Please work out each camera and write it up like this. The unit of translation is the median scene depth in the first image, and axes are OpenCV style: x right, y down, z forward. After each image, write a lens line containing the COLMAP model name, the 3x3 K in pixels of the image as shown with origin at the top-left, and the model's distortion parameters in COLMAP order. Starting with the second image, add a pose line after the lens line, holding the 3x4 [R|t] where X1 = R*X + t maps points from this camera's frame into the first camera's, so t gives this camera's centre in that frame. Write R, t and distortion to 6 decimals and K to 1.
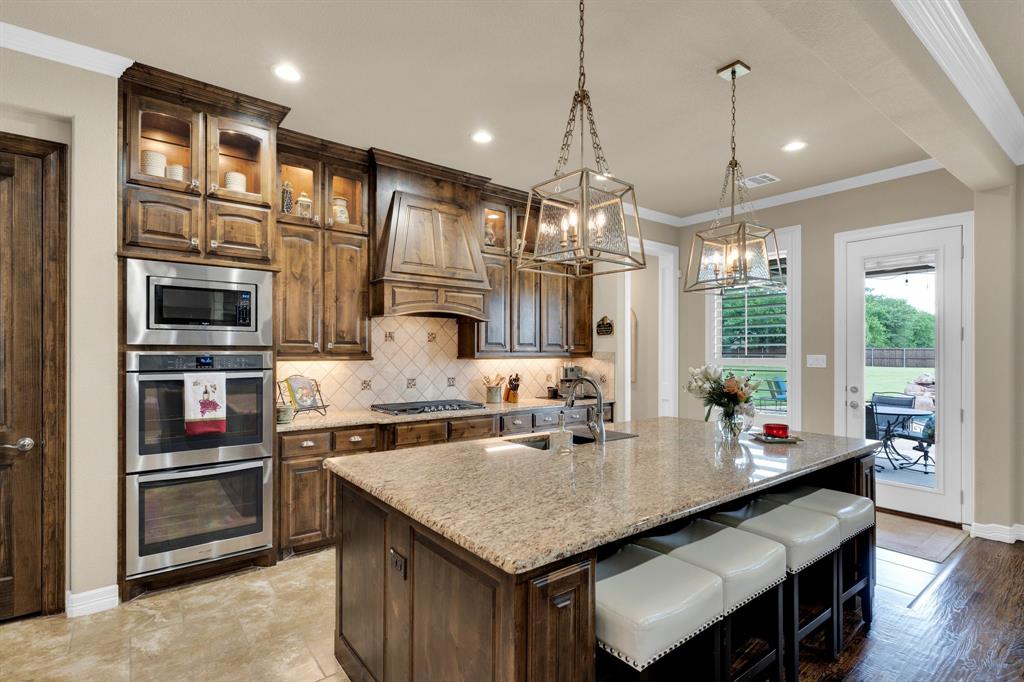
lens RADIAL K [[494.9, 0, 504.4], [0, 494.9, 349.2], [0, 0, 1]] dist [0.006846, 0.002041]
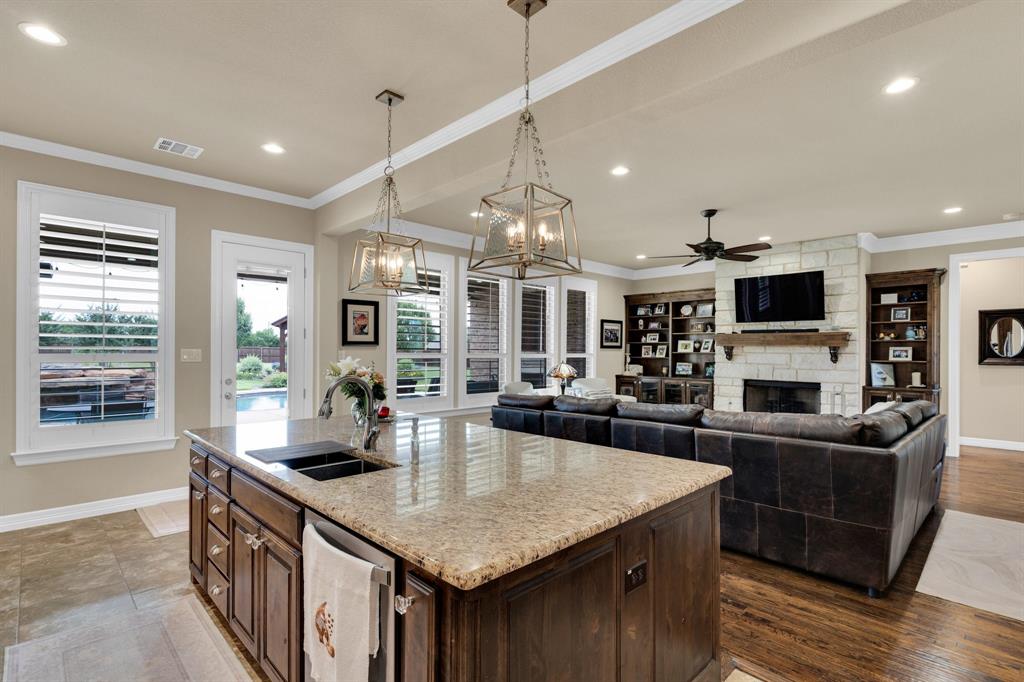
lens RADIAL K [[494.9, 0, 511.5], [0, 494.9, 347.9], [0, 0, 1]] dist [0.006846, 0.002041]
pose [[-0.132592, -0.001326, 0.991170, -0.807638], [-0.010163, 0.999948, -0.000022, 0.007431], [-0.991119, -0.010076, -0.132599, 0.999066]]
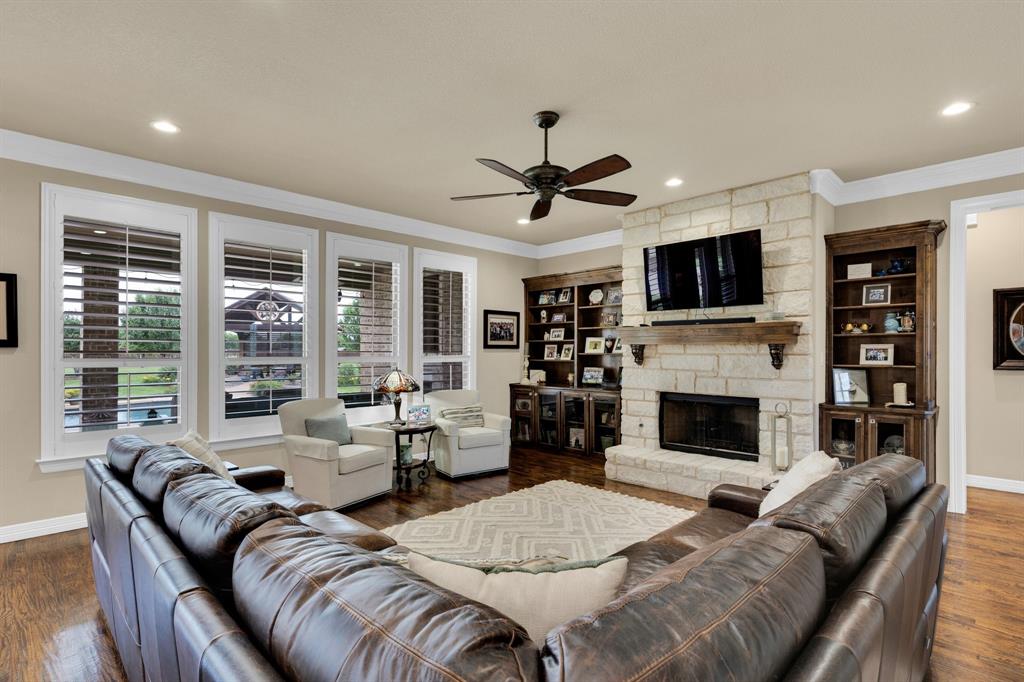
lens RADIAL K [[494.9, 0, 512.4], [0, 494.9, 350.0], [0, 0, 1]] dist [0.006846, 0.002041]
pose [[-0.133442, -0.004162, 0.991048, -0.278286], [-0.004168, 0.999985, 0.003638, 0.003085], [-0.991048, -0.003646, -0.133457, 0.395004]]
